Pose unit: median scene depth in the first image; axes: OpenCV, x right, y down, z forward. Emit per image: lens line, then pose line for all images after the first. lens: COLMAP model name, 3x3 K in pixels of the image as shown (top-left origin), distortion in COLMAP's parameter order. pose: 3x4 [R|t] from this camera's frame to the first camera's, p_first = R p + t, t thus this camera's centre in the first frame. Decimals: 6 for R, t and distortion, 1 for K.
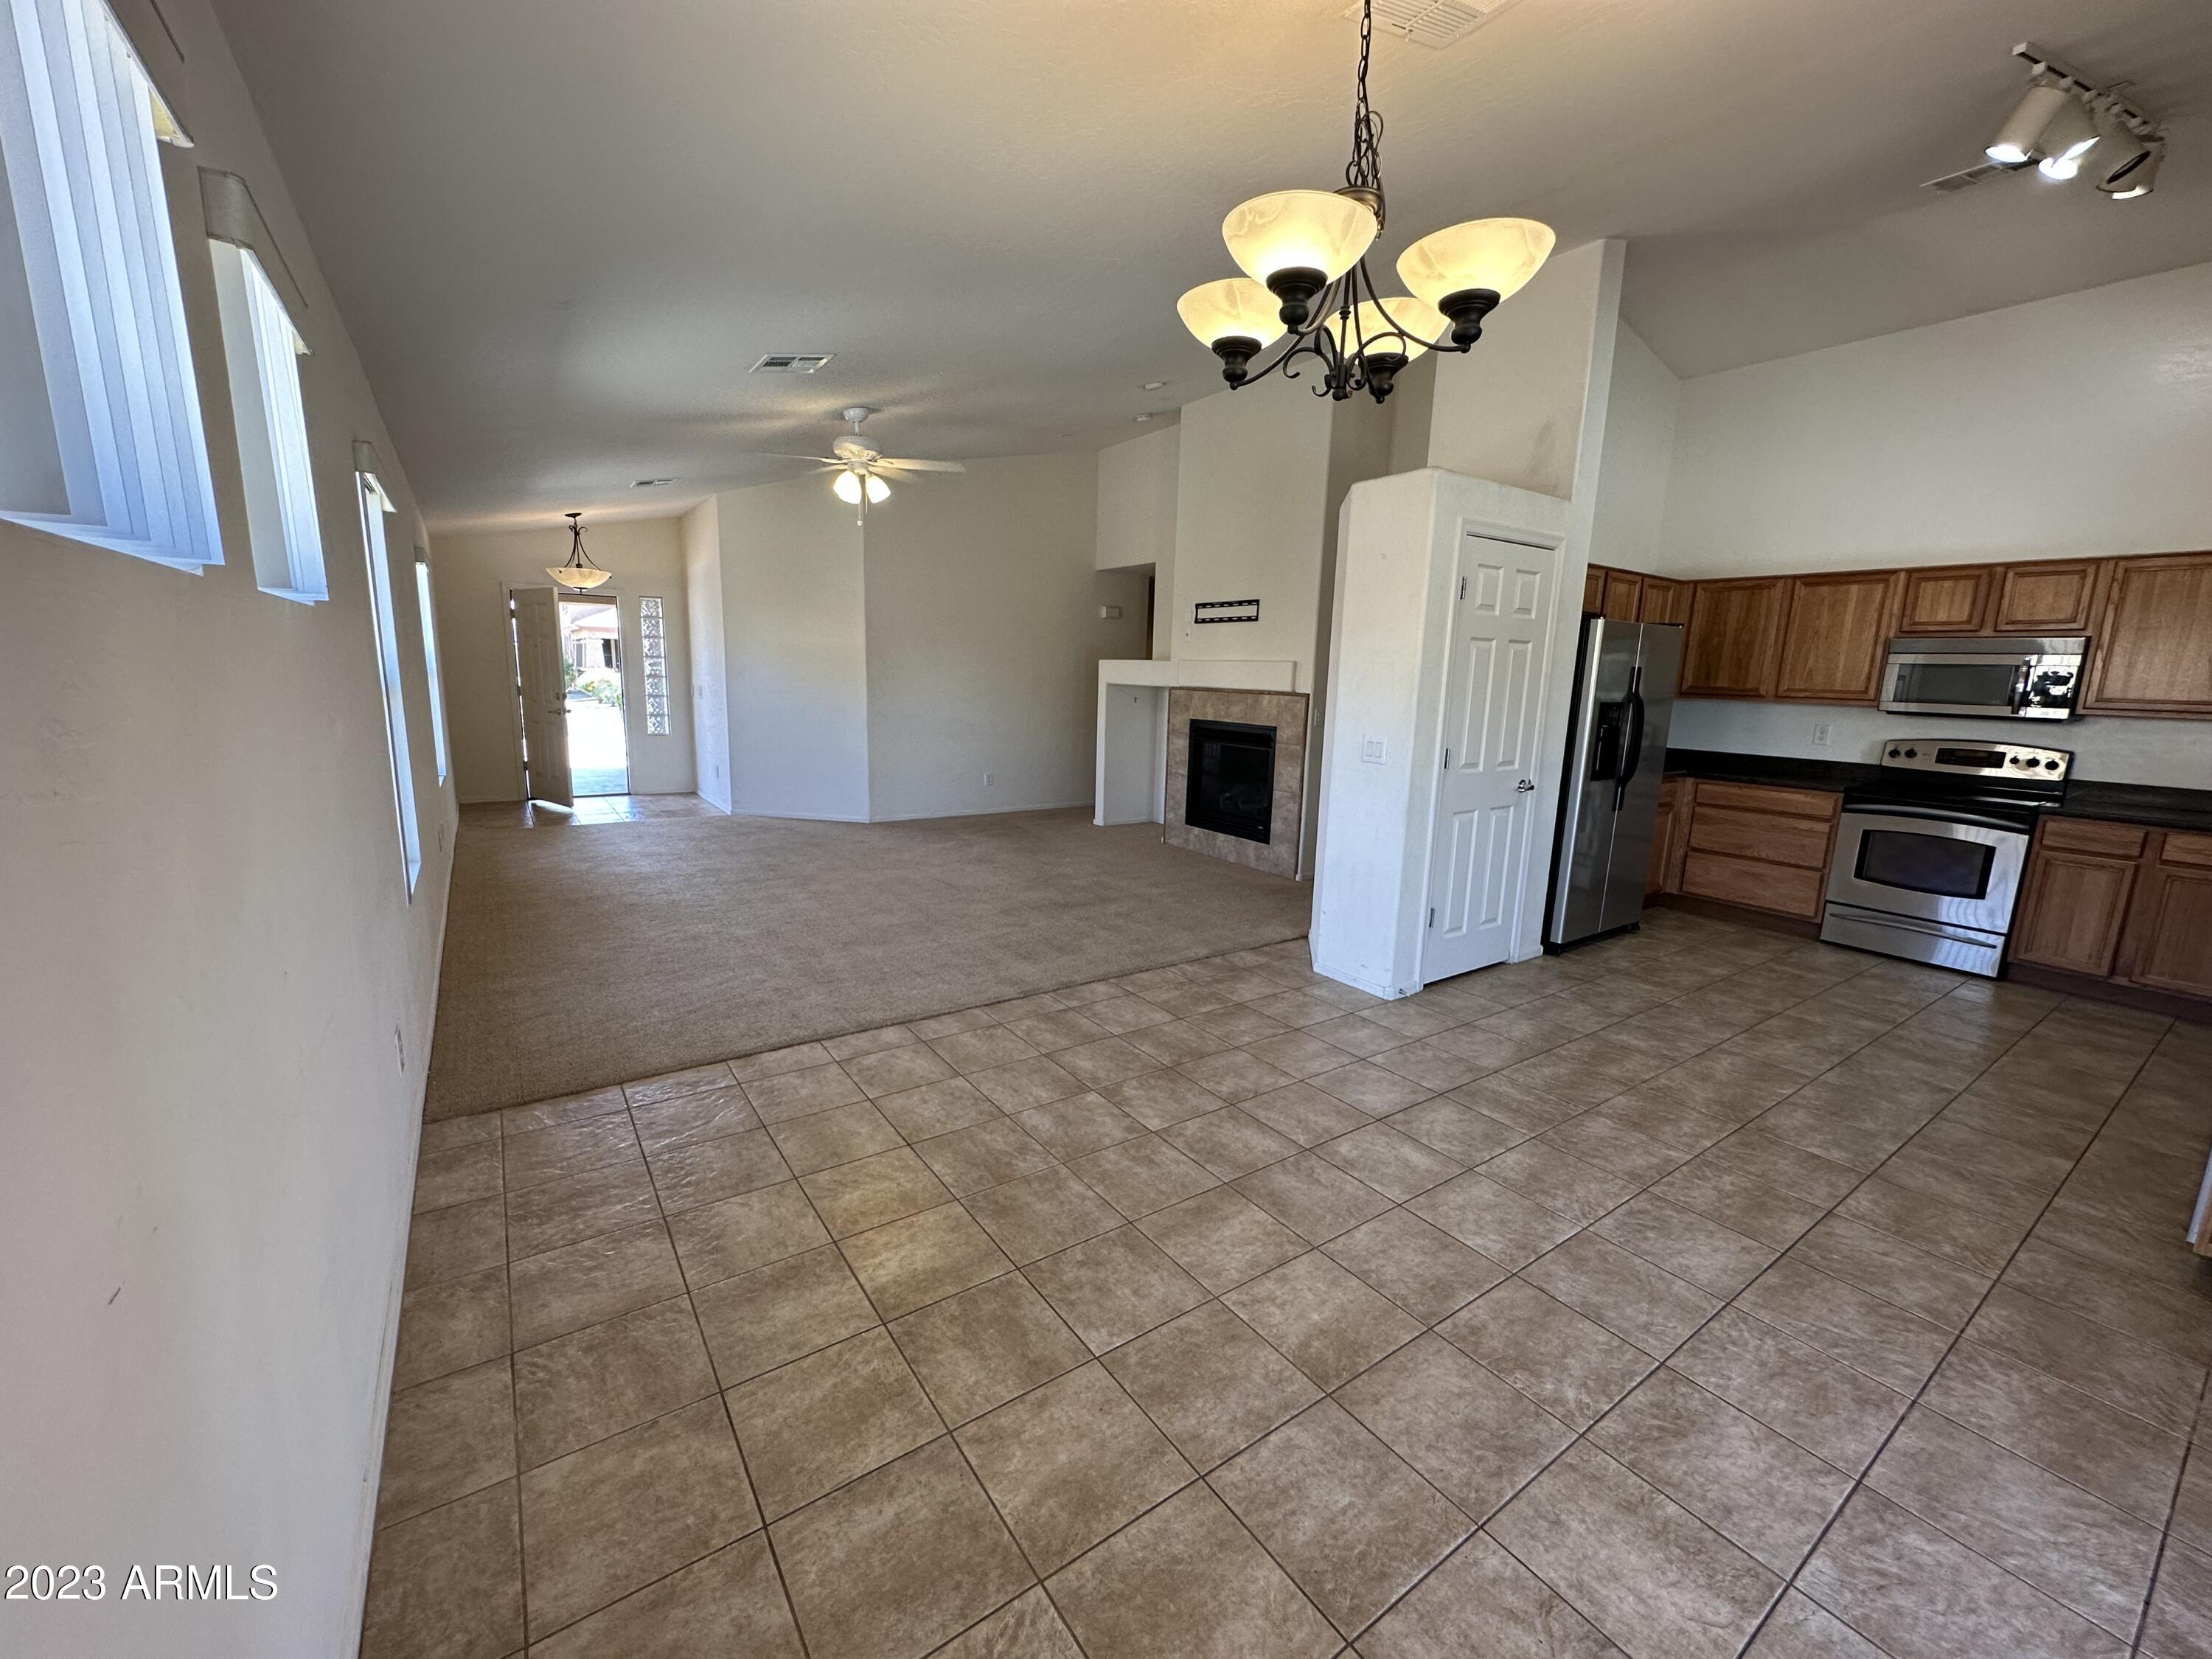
lens RADIAL K [[891.1, 0, 1102.9], [0, 891.1, 830.2], [0, 0, 1]] dist [-0.000060, -0.000273]
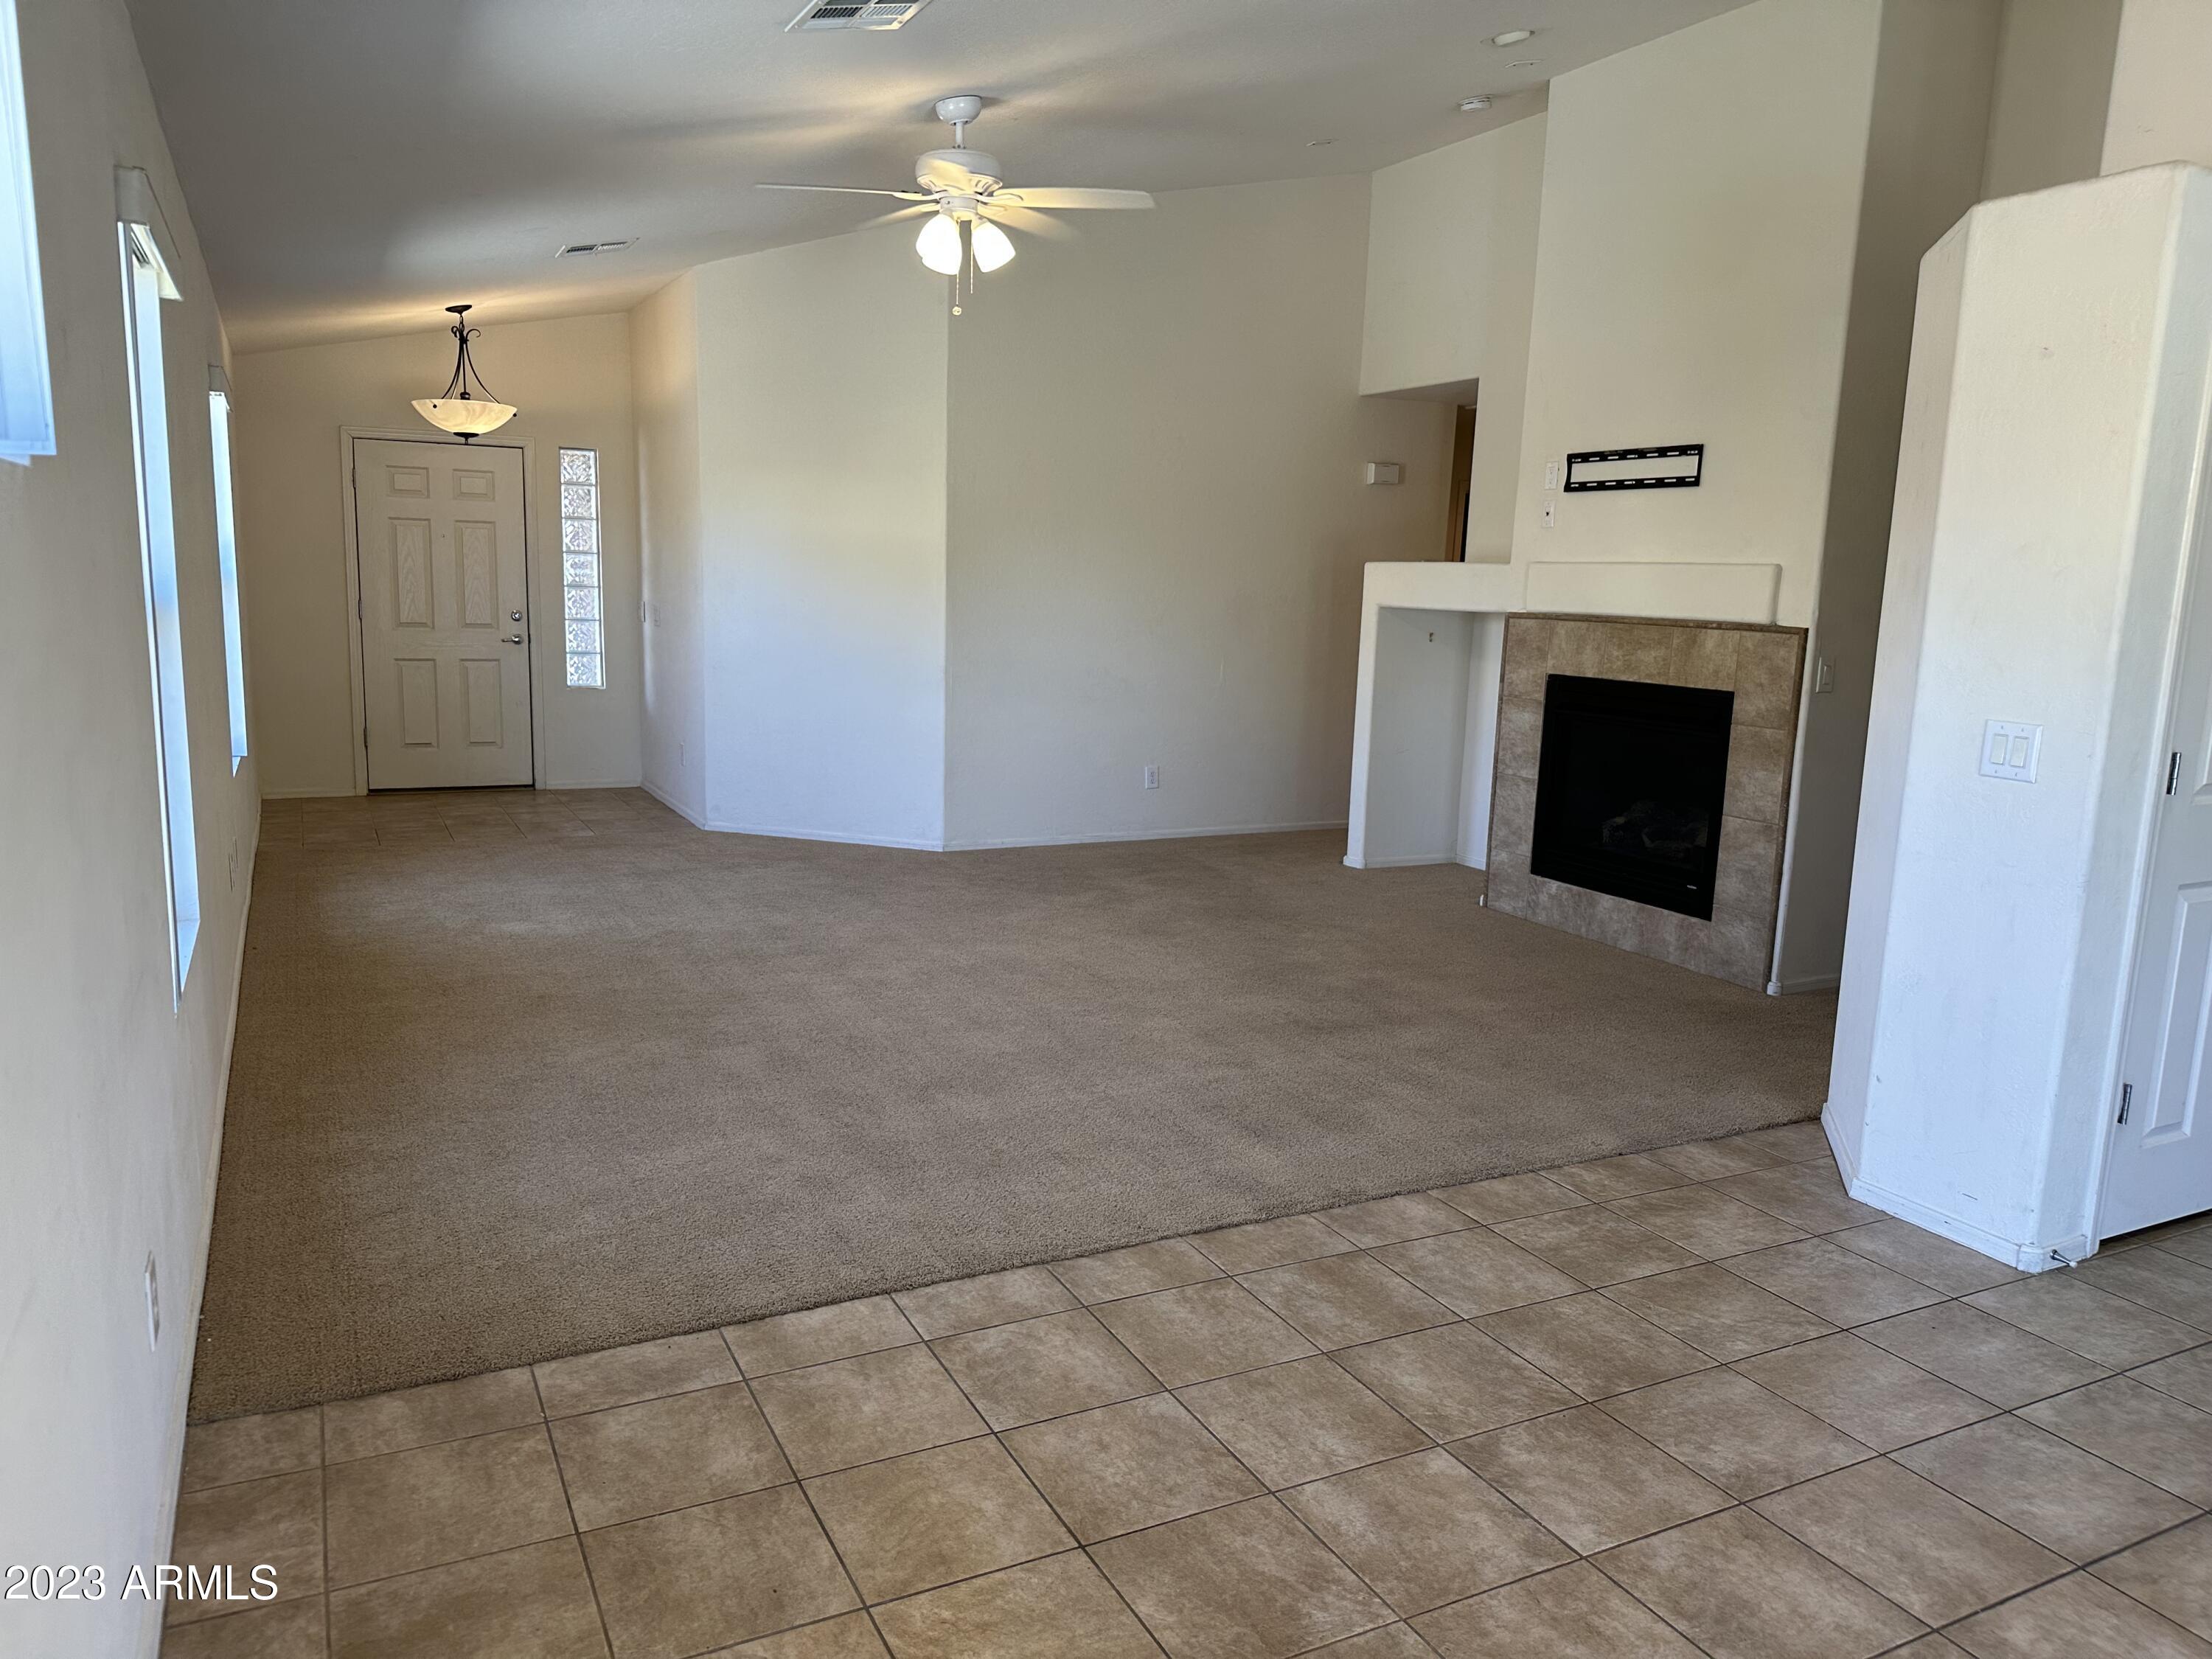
lens RADIAL K [[1551.0, 0, 1088.6], [0, 1551.0, 839.4], [0, 0, 1]] dist [0.079368, -0.119867]
pose [[0.989902, 0.027314, -0.139099, -0.064198], [-0.028733, 0.999553, -0.008204, -0.019504], [0.138813, 0.012118, 0.990244, 0.083327]]
